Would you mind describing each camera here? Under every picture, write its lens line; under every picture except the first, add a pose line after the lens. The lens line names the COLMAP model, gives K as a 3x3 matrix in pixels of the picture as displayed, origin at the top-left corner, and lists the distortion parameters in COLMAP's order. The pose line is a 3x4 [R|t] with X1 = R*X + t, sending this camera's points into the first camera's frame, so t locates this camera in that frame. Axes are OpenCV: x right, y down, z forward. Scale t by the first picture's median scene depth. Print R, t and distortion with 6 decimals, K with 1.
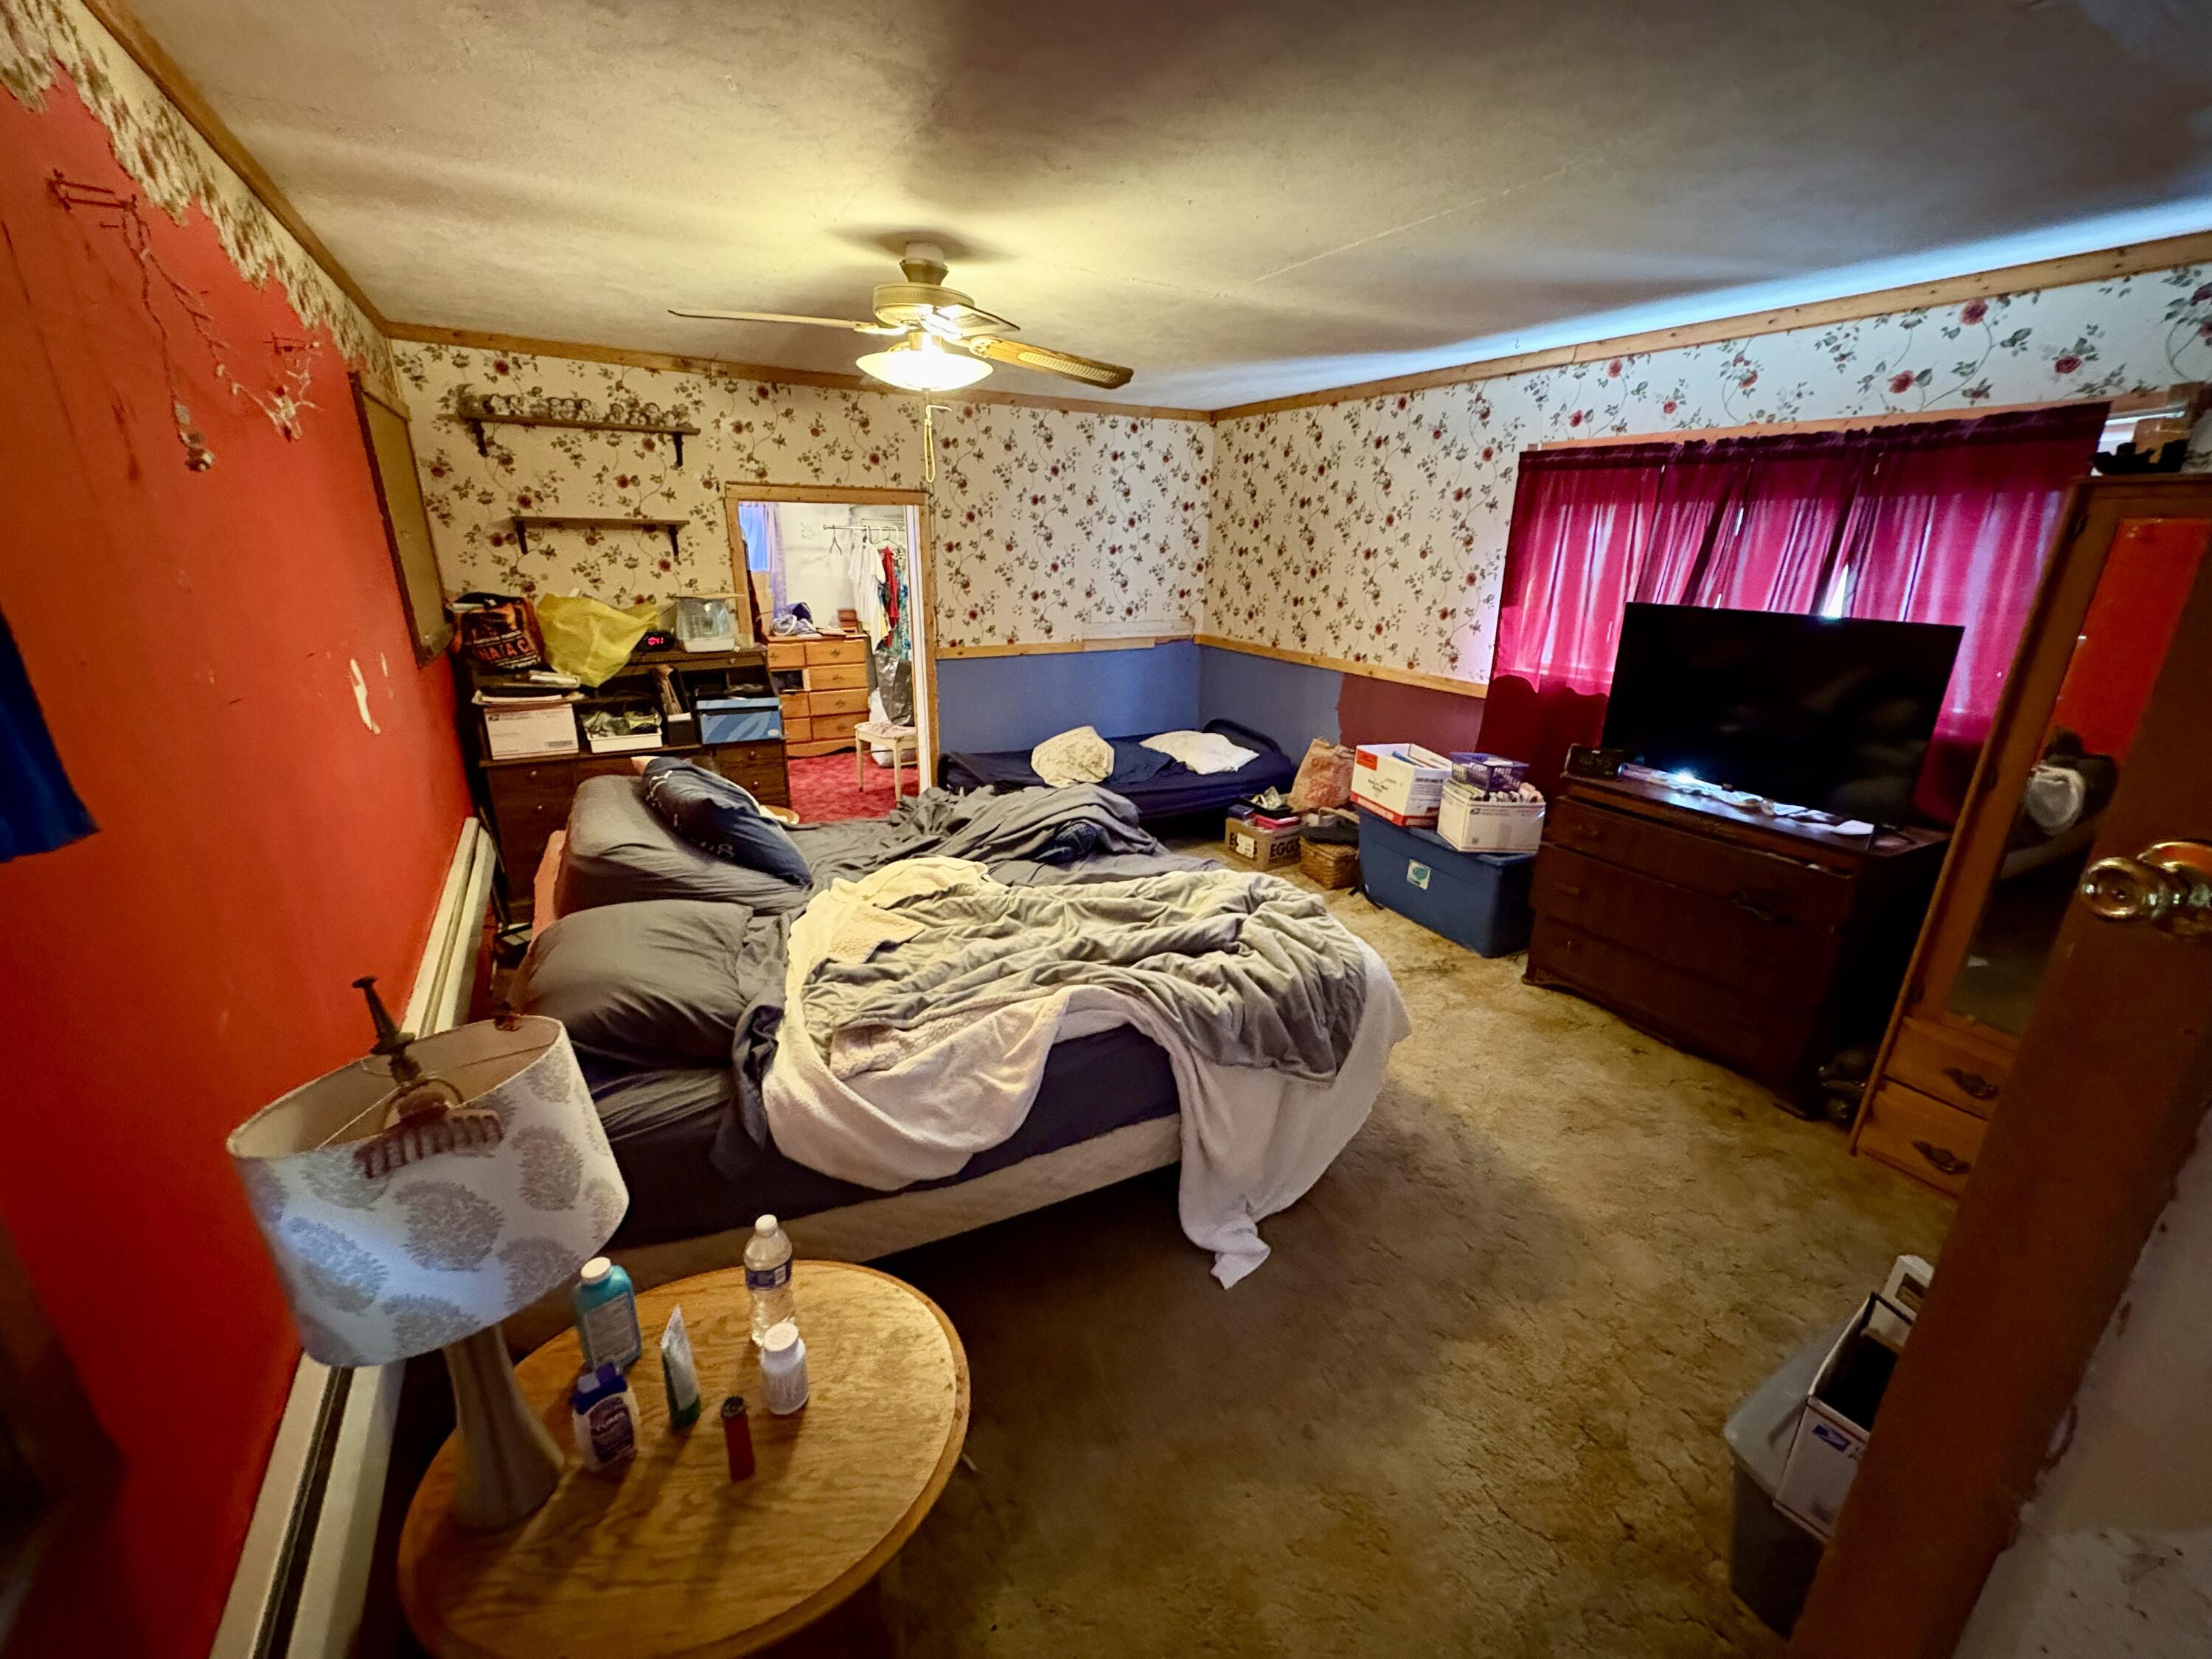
lens RADIAL K [[883.1, 0, 1115.0], [0, 883.1, 829.6], [0, 0, 1]] dist [-0.009088, 0.001231]
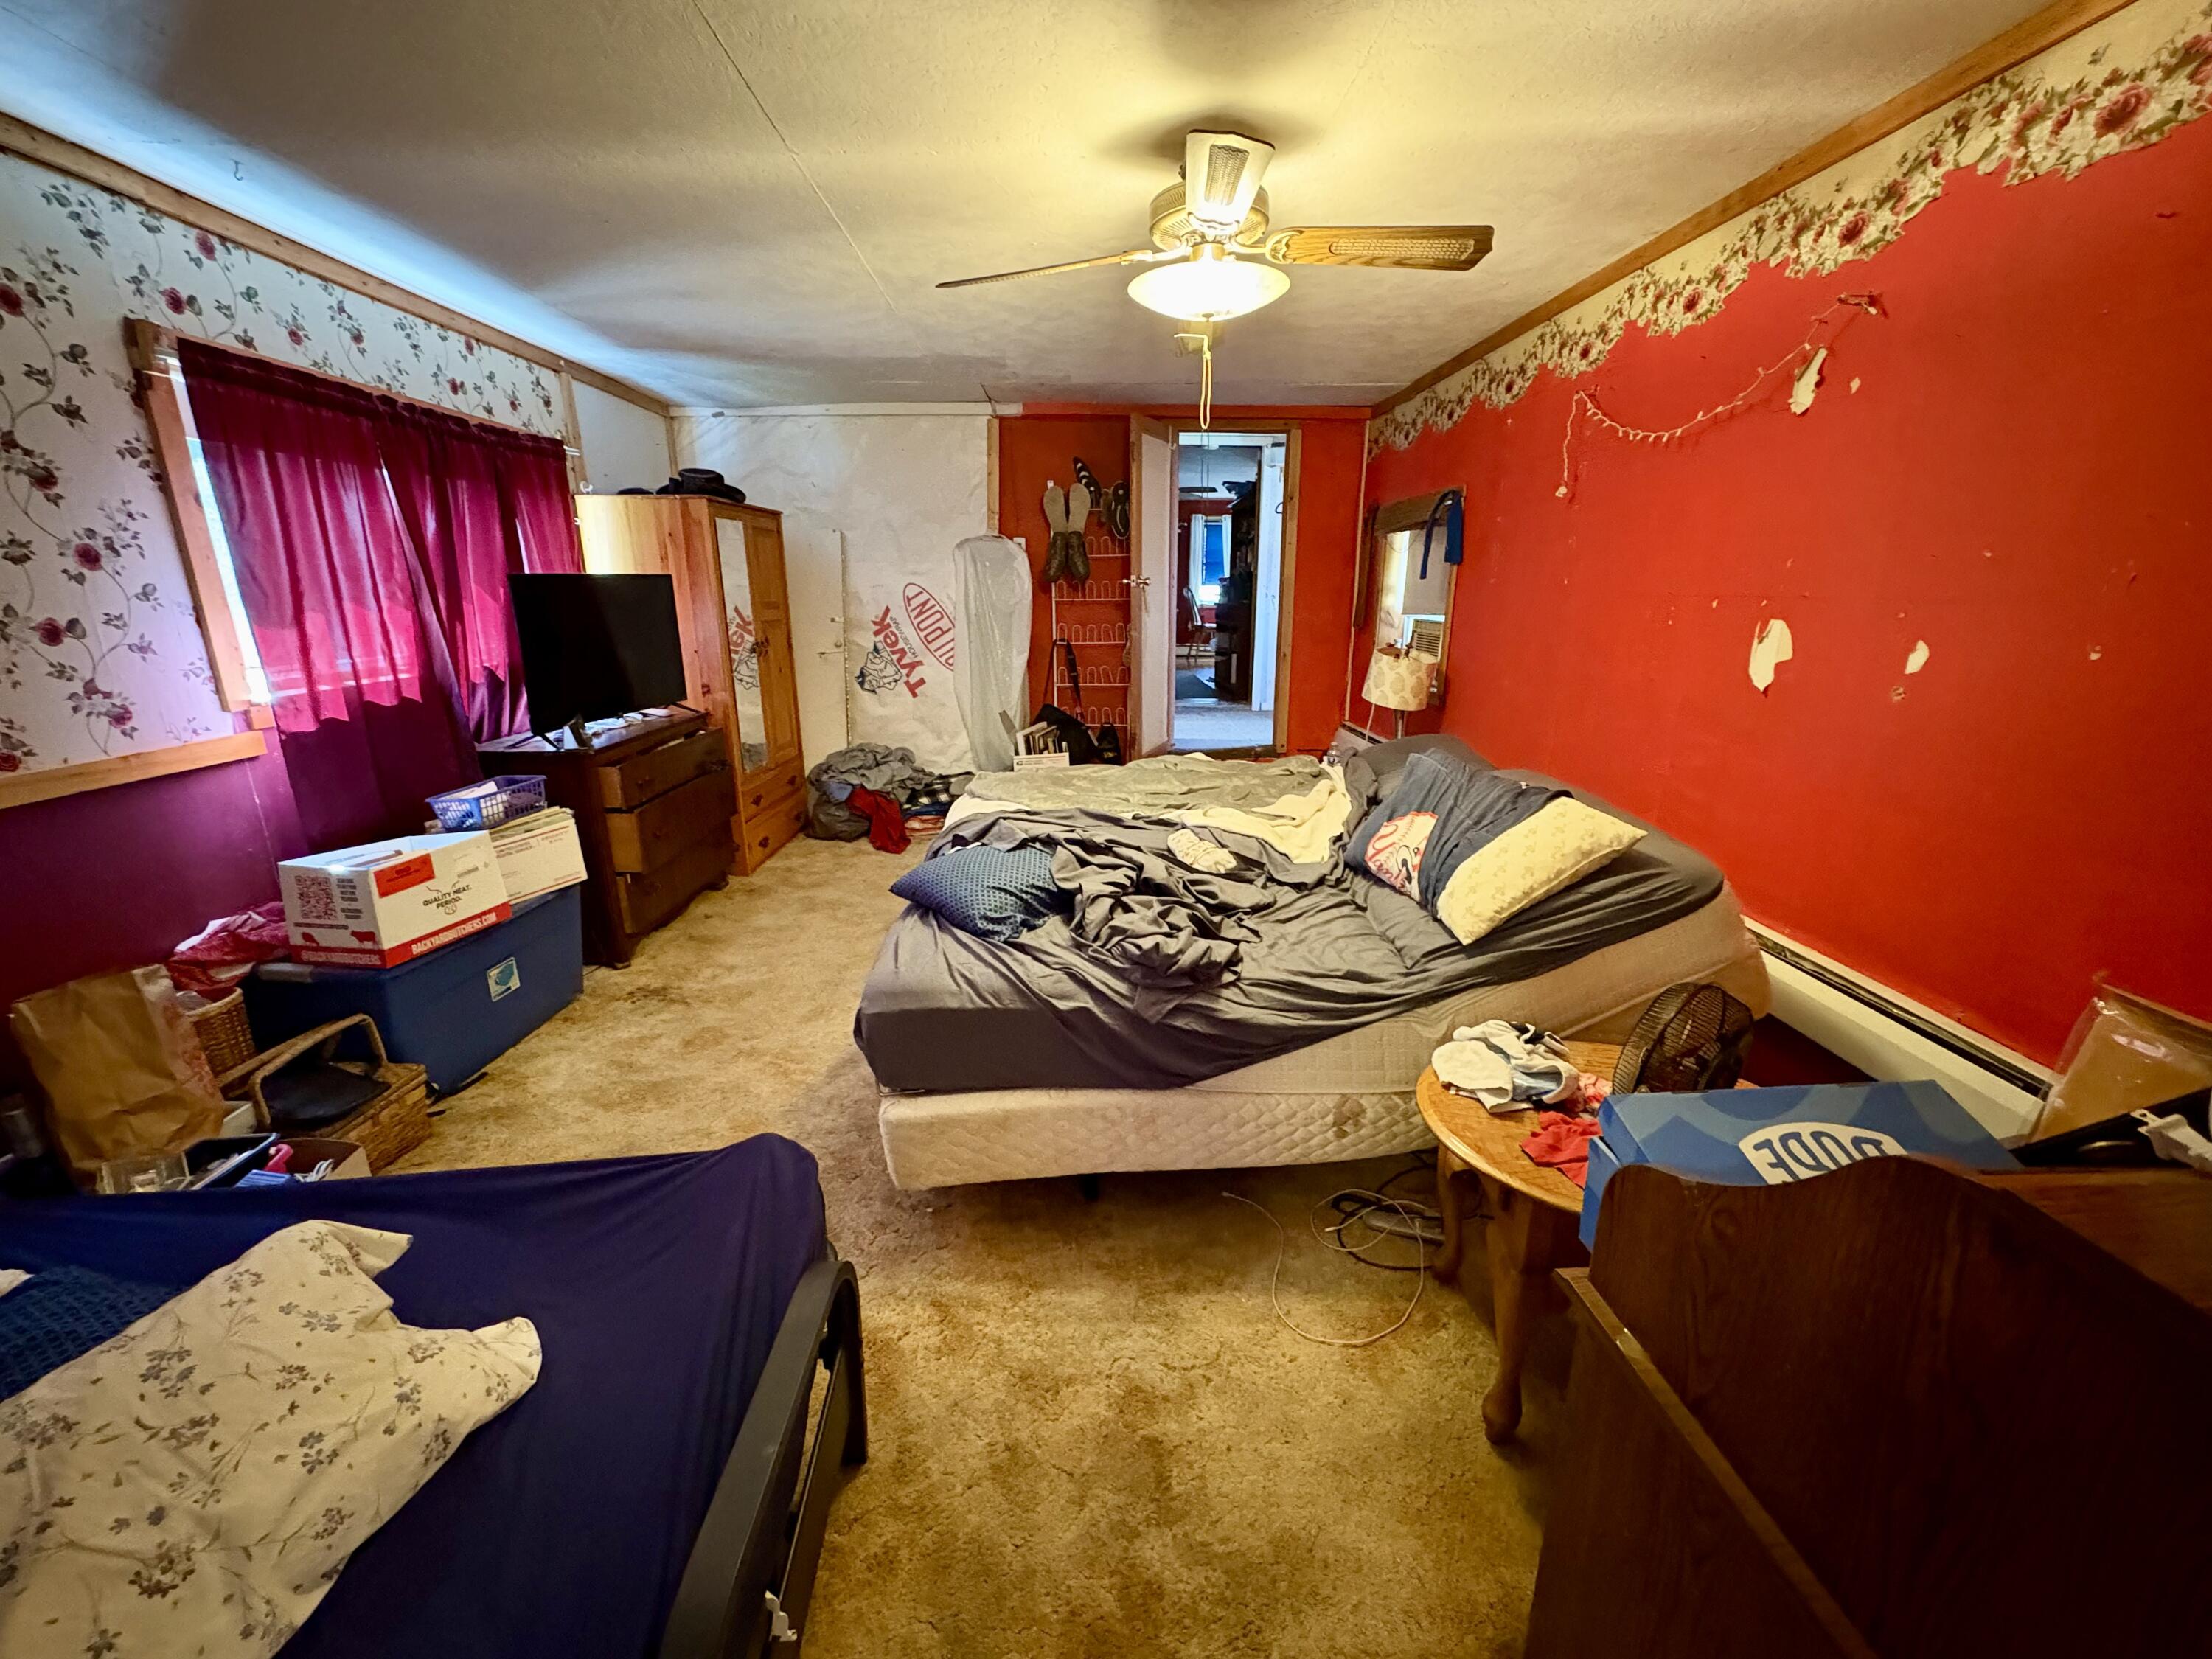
lens RADIAL K [[883.1, 0, 1106.0], [0, 883.1, 817.2], [0, 0, 1]] dist [-0.009088, 0.001231]
pose [[-0.879165, -0.137863, 0.456139, -0.492058], [0.137072, 0.843610, 0.519166, -0.465859], [-0.456377, 0.518956, -0.722776, 1.614865]]
